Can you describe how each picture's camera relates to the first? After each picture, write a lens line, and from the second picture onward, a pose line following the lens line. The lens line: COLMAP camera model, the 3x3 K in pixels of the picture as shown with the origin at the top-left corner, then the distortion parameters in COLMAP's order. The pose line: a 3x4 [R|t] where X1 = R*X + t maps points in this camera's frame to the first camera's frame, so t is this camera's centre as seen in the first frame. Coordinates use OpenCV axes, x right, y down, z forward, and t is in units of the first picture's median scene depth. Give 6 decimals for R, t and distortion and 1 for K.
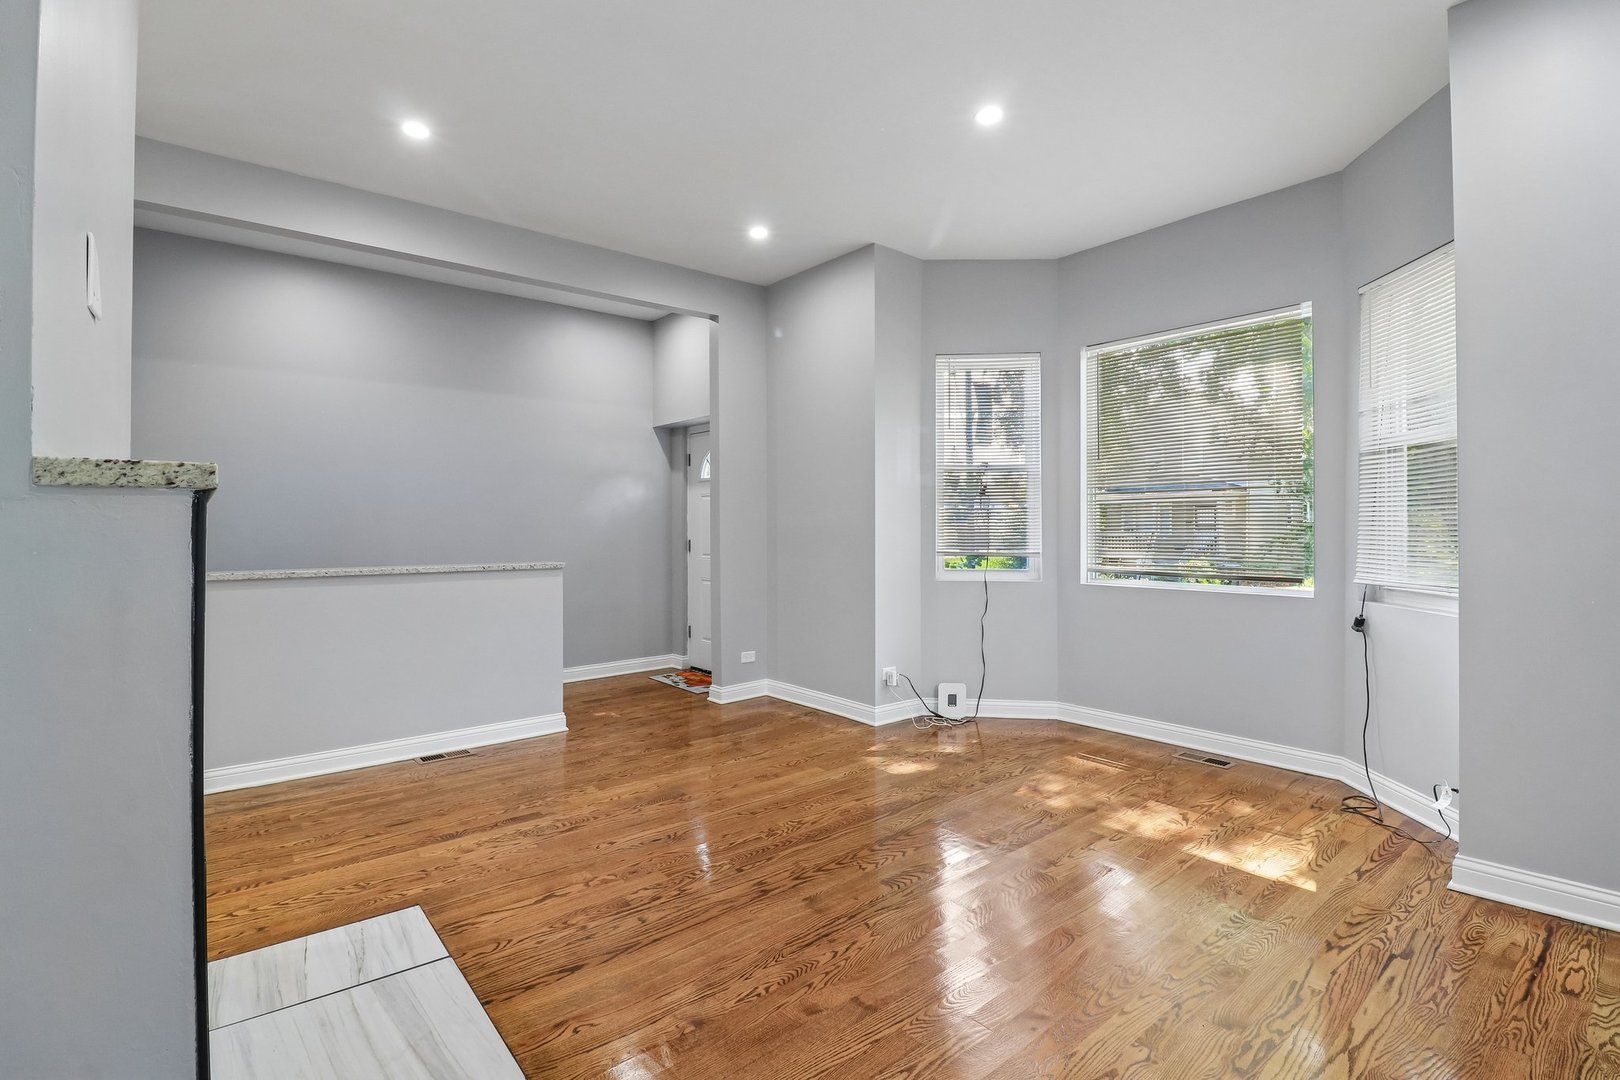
lens RADIAL K [[747.6, 0, 808.2], [0, 747.6, 523.4], [0, 0, 1]] dist [-0.001382, -0.005691]
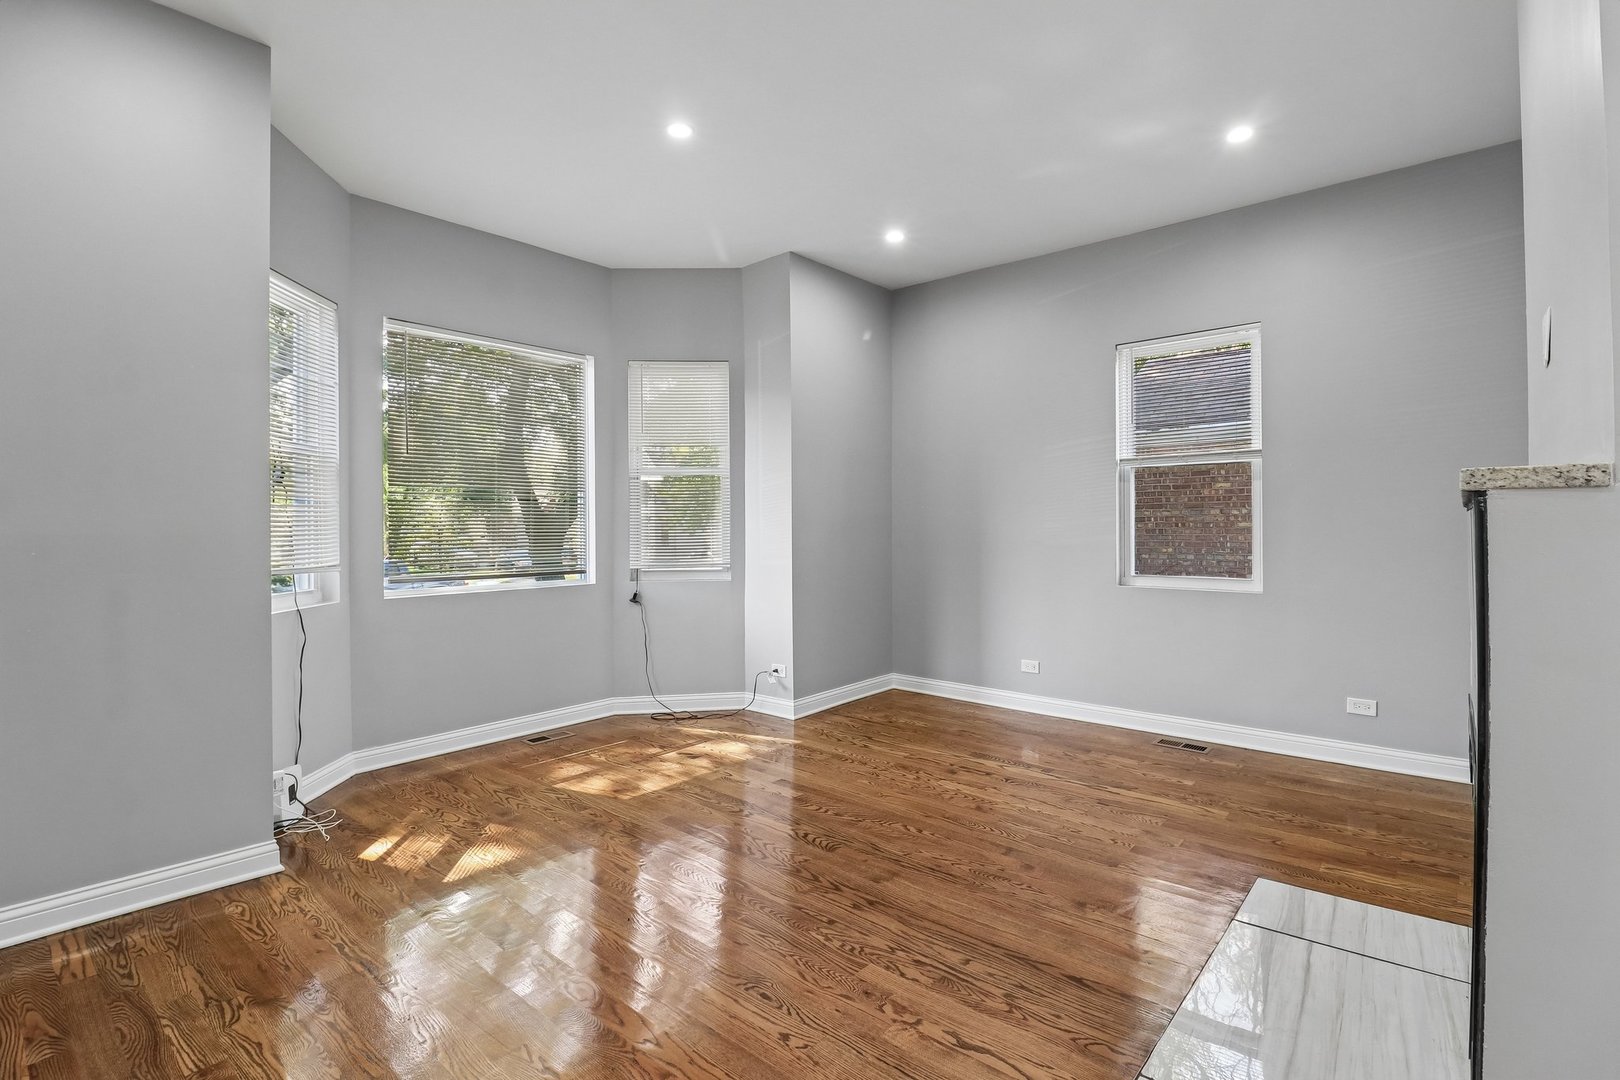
lens RADIAL K [[747.6, 0, 817.6], [0, 747.6, 535.5], [0, 0, 1]] dist [-0.001382, -0.005691]
pose [[-0.163761, -0.003376, 0.986494, -0.970497], [0.003859, 0.999984, 0.004063, 0.014970], [-0.986492, 0.004473, -0.163745, 1.193470]]
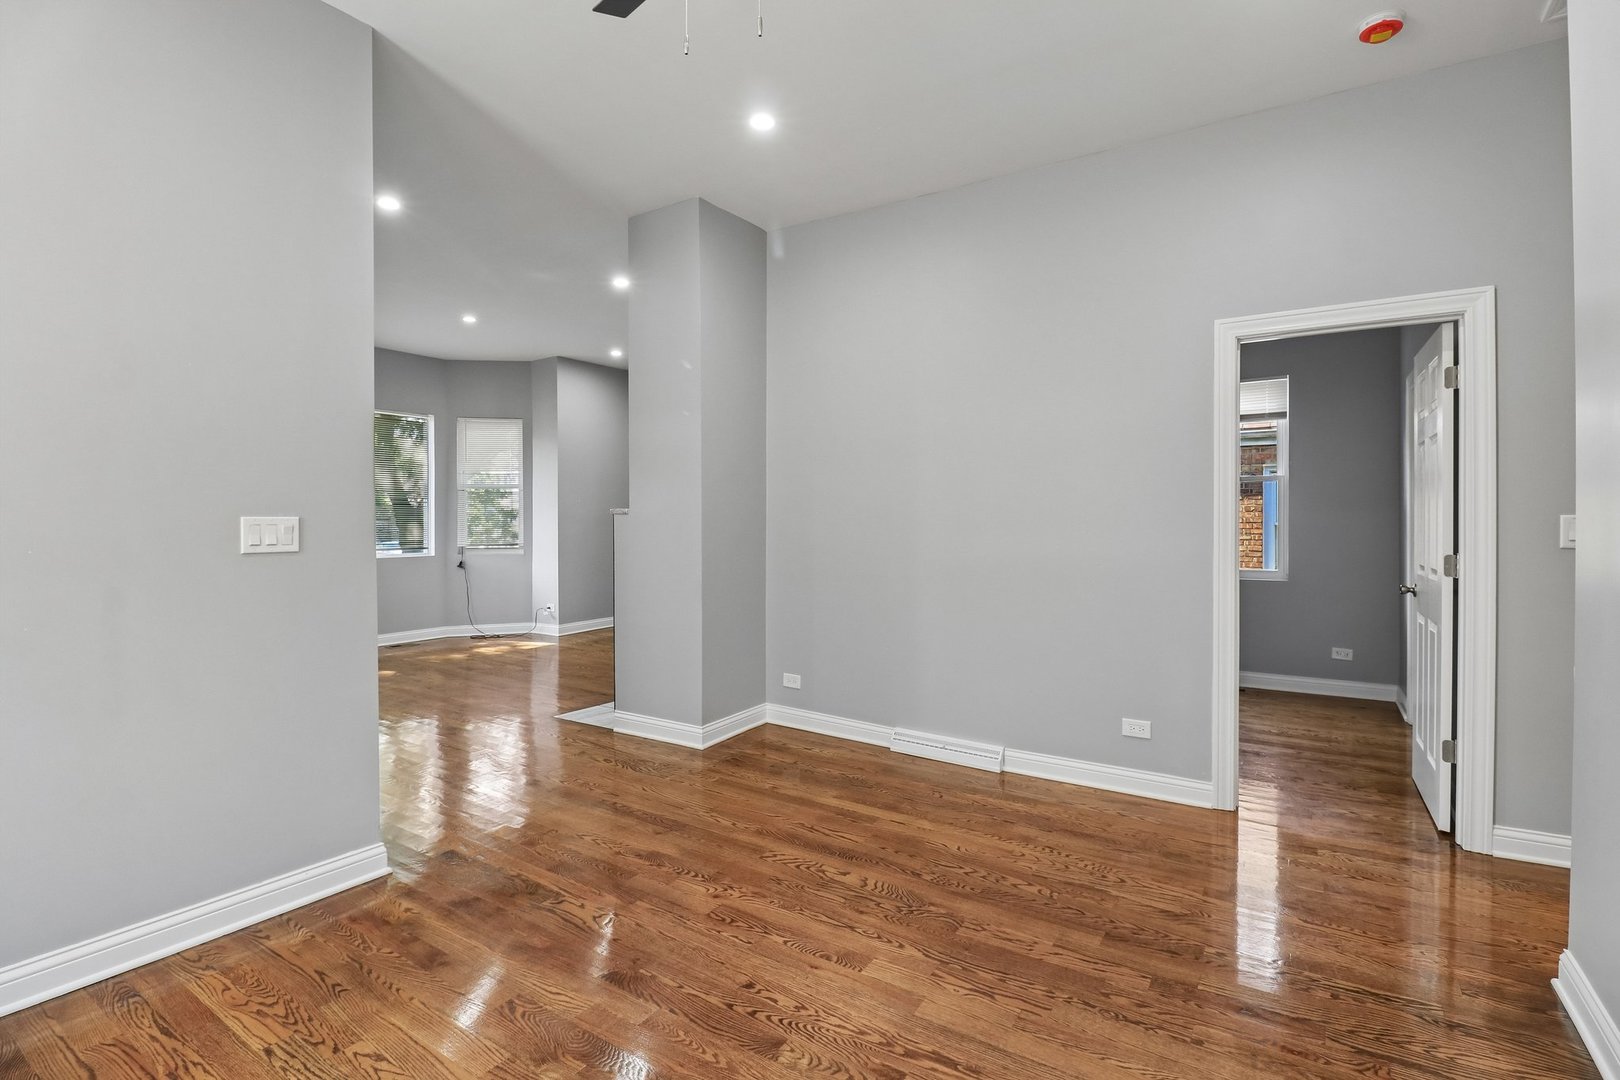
lens RADIAL K [[747.6, 0, 802.8], [0, 747.6, 537.4], [0, 0, 1]] dist [-0.001382, -0.005691]
pose [[-0.283032, -0.012936, 0.959023, -2.374906], [-0.002664, 0.999916, 0.012701, 0.024600], [-0.959107, 0.001040, -0.283043, 0.859520]]
